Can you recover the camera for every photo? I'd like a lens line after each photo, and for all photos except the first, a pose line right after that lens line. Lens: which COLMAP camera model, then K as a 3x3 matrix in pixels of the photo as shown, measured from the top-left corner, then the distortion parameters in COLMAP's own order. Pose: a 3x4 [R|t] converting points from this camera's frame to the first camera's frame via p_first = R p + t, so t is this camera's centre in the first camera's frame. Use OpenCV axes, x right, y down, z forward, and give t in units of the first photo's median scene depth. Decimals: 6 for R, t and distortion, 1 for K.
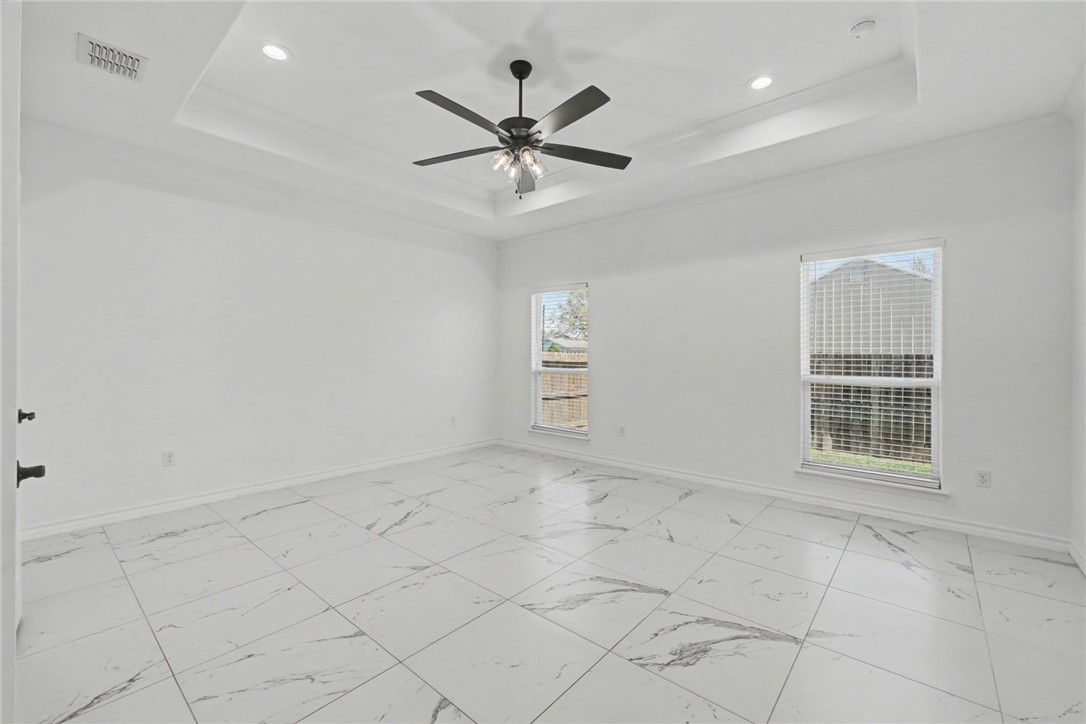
lens RADIAL K [[445.6, 0, 554.4], [0, 445.6, 360.8], [0, 0, 1]] dist [0.000870, -0.000789]
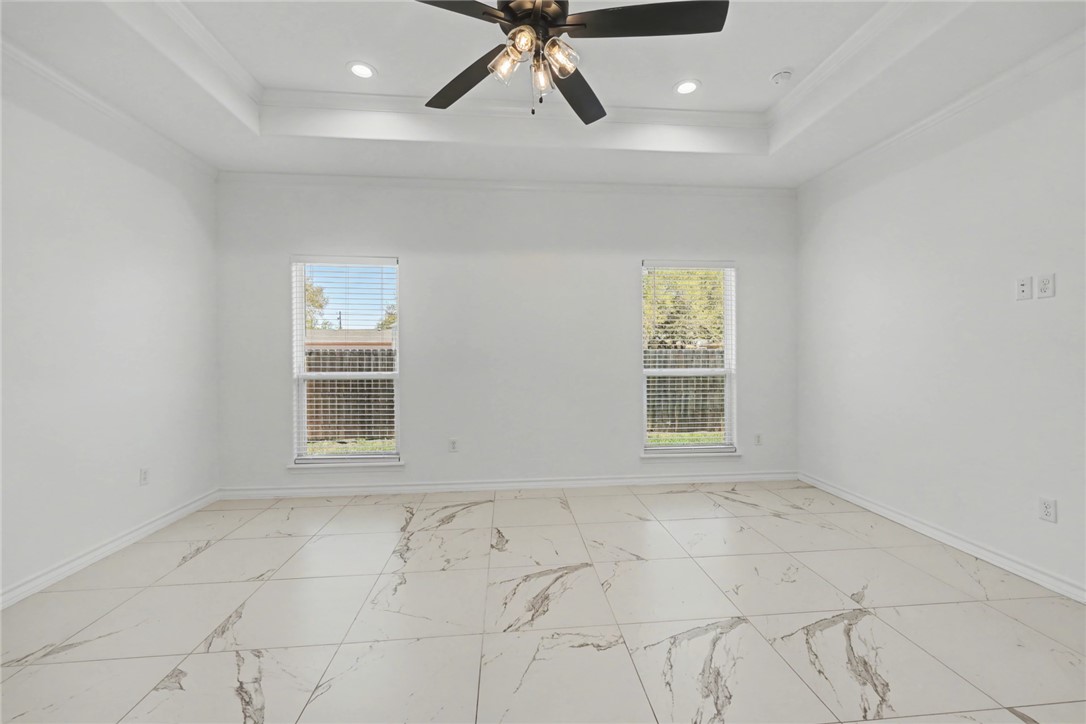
lens RADIAL K [[445.6, 0, 541.9], [0, 445.6, 356.0], [0, 0, 1]] dist [0.000870, -0.000789]
pose [[0.704013, -0.012839, 0.710071, -0.403907], [0.017447, 0.999847, 0.000780, -0.005798], [-0.709973, 0.011840, 0.704129, 0.406631]]
